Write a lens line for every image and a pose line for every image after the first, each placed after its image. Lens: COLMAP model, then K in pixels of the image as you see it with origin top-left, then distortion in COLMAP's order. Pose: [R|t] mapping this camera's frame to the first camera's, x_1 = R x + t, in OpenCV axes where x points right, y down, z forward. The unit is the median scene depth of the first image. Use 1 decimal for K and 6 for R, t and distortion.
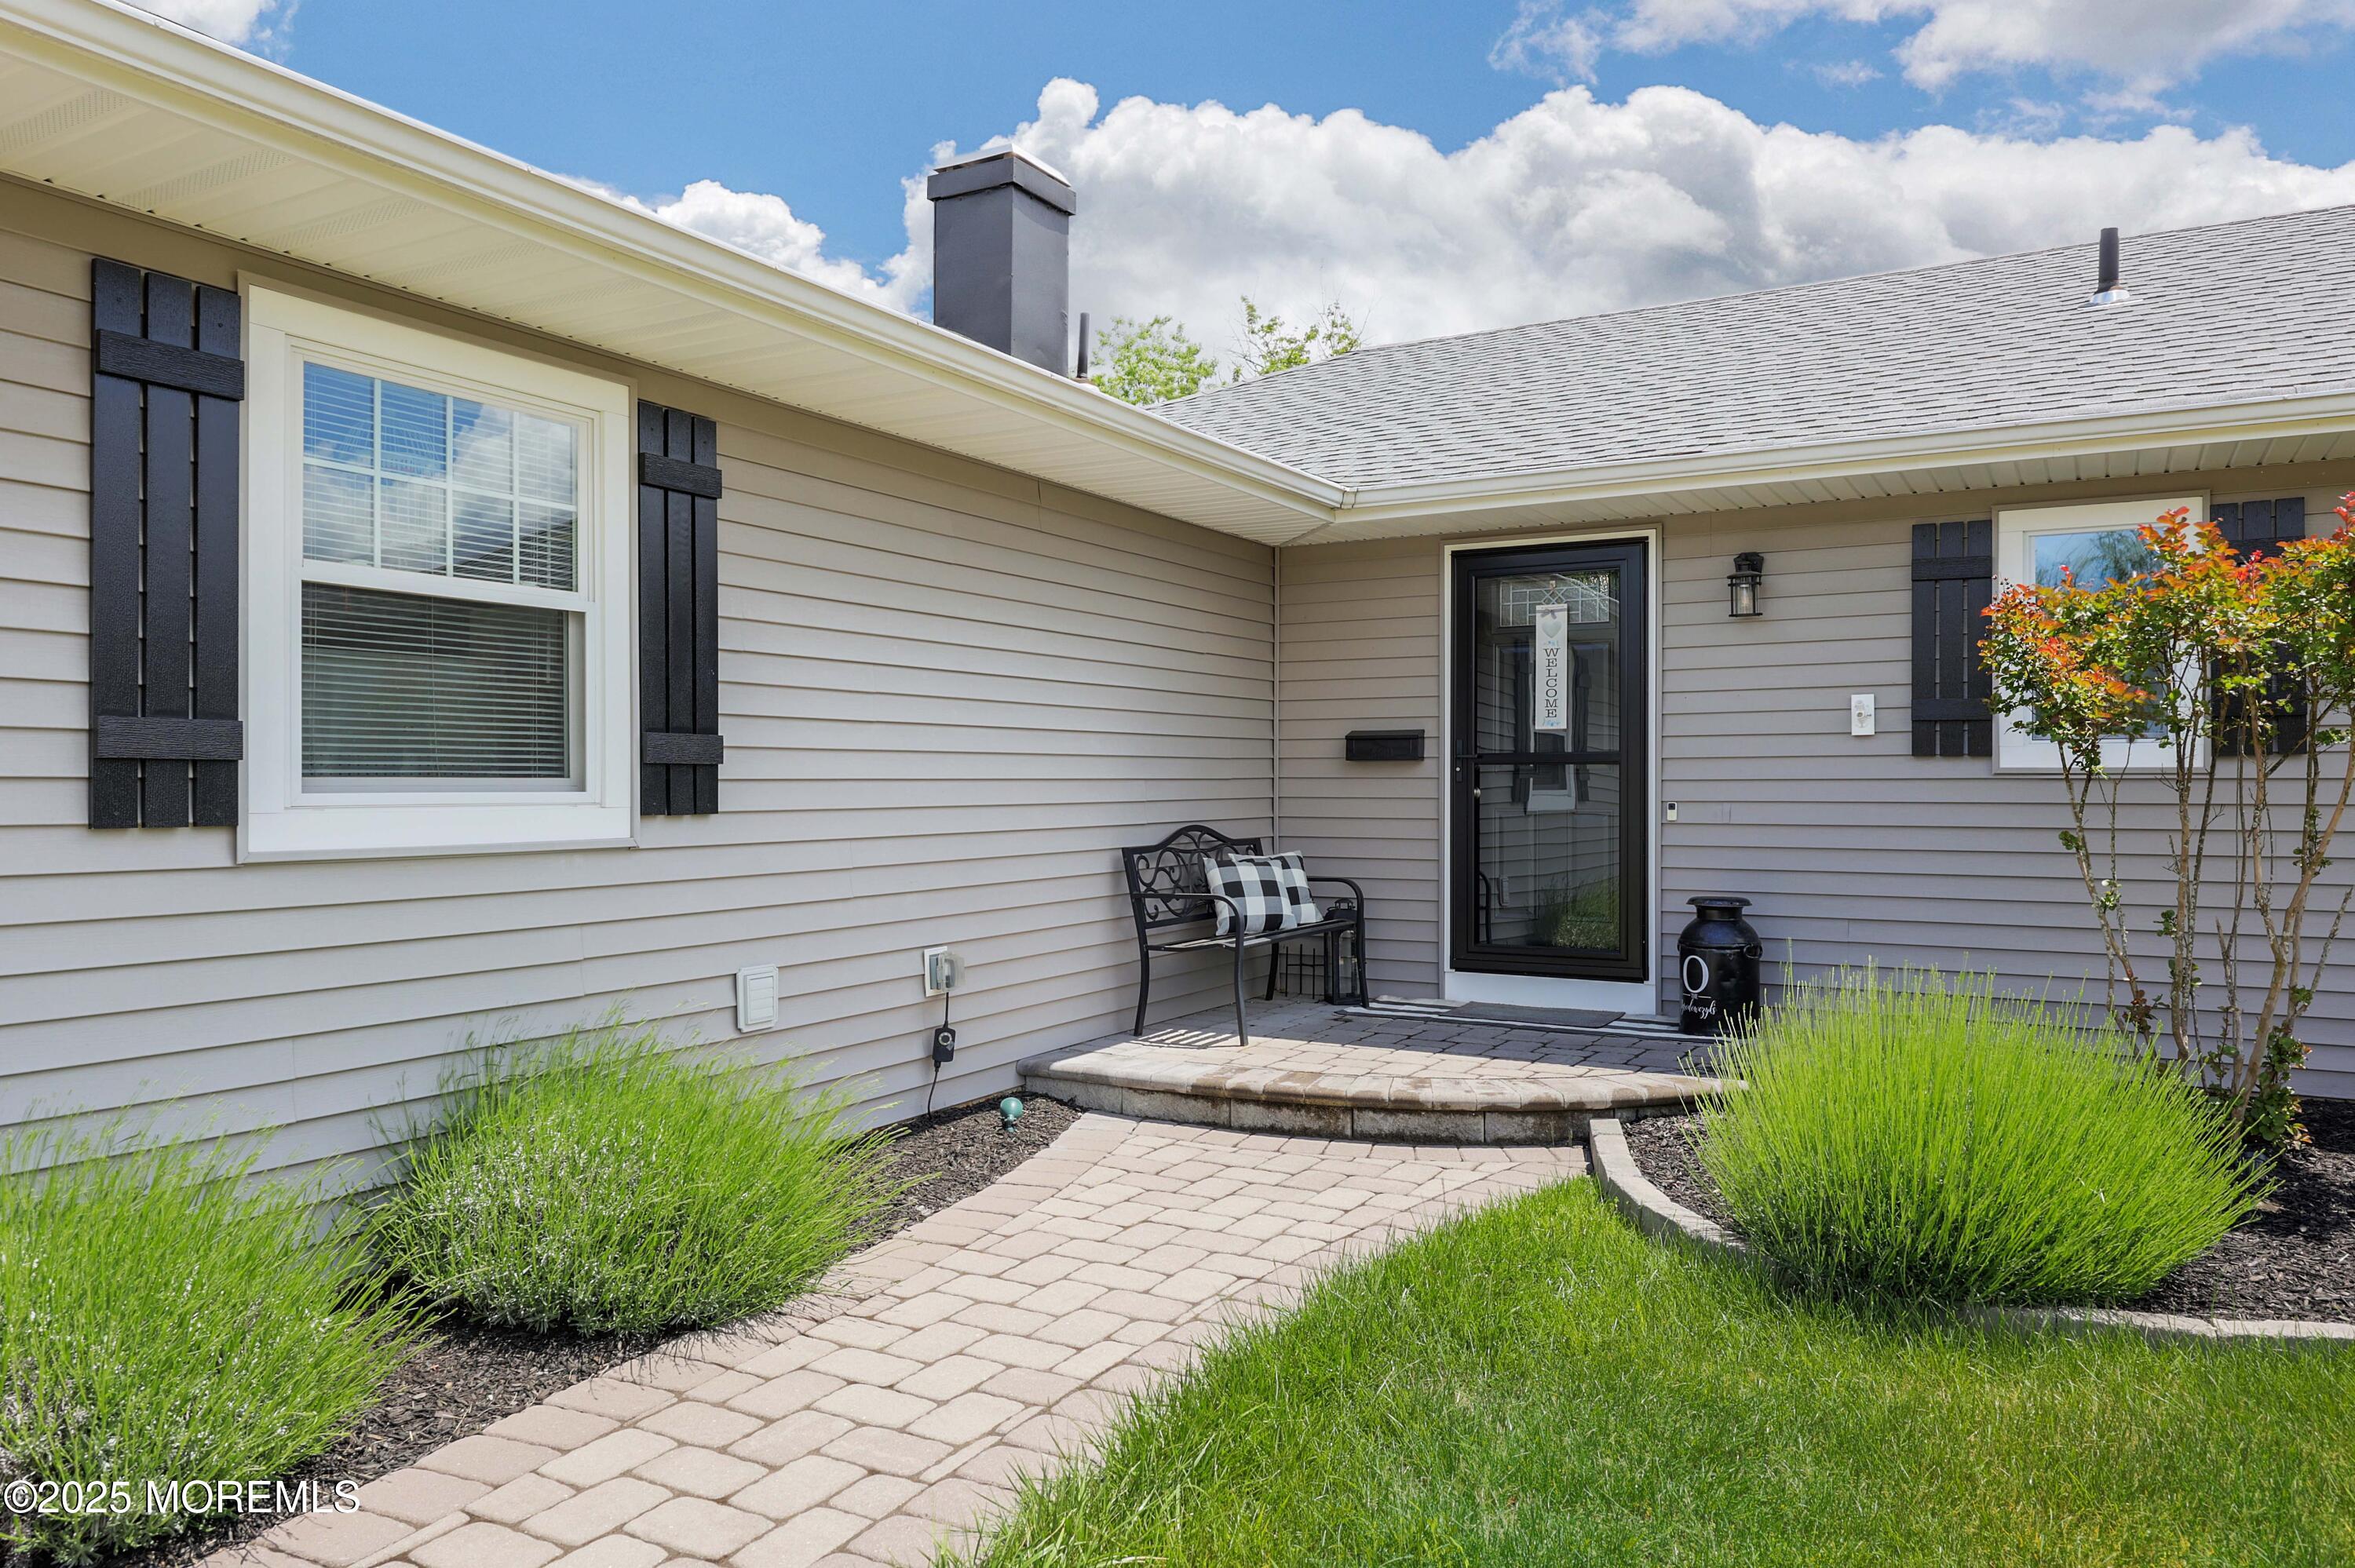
lens RADIAL K [[1658.2, 0, 1178.5], [0, 1658.2, 743.0], [0, 0, 1]] dist [0.002979, 0.000580]
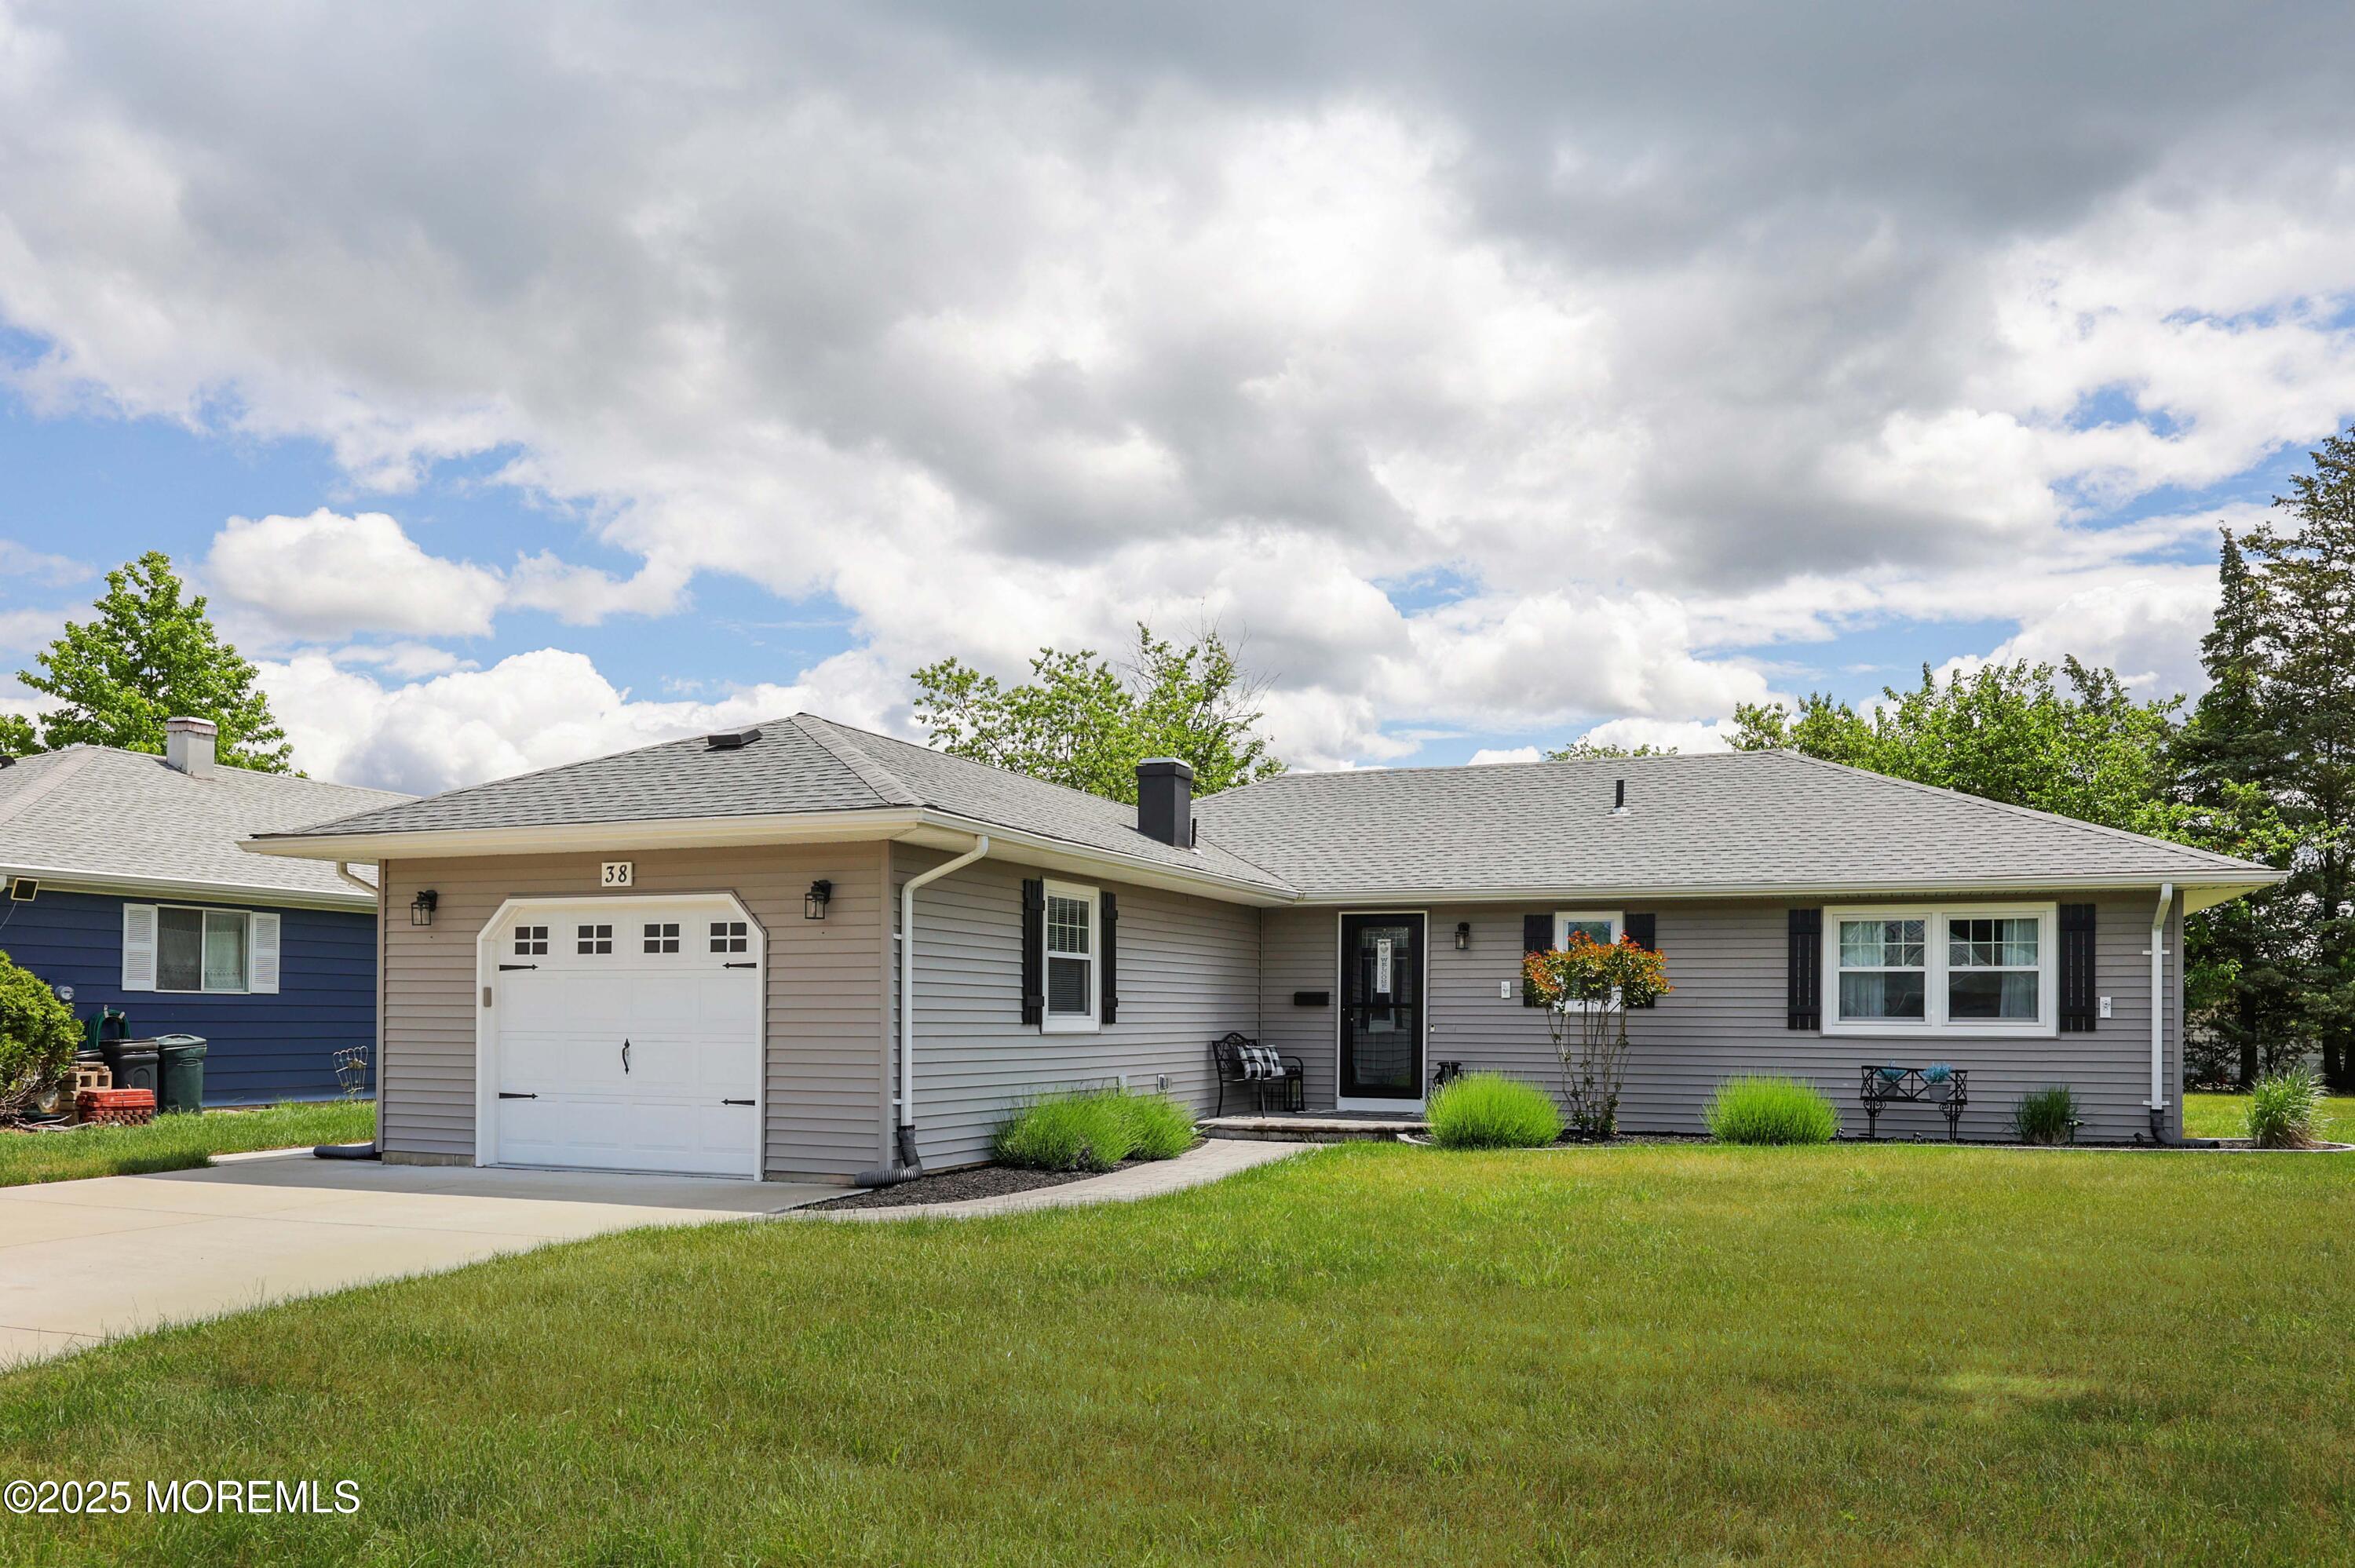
lens RADIAL K [[1672.3, 0, 1172.2], [0, 1672.3, 914.3], [0, 0, 1]] dist [0.006707, 0.005406]
pose [[0.994905, 0.015410, 0.099629, -0.336528], [-0.011946, 0.999306, -0.035273, -0.035220], [-0.100104, 0.033903, 0.994399, -1.440553]]
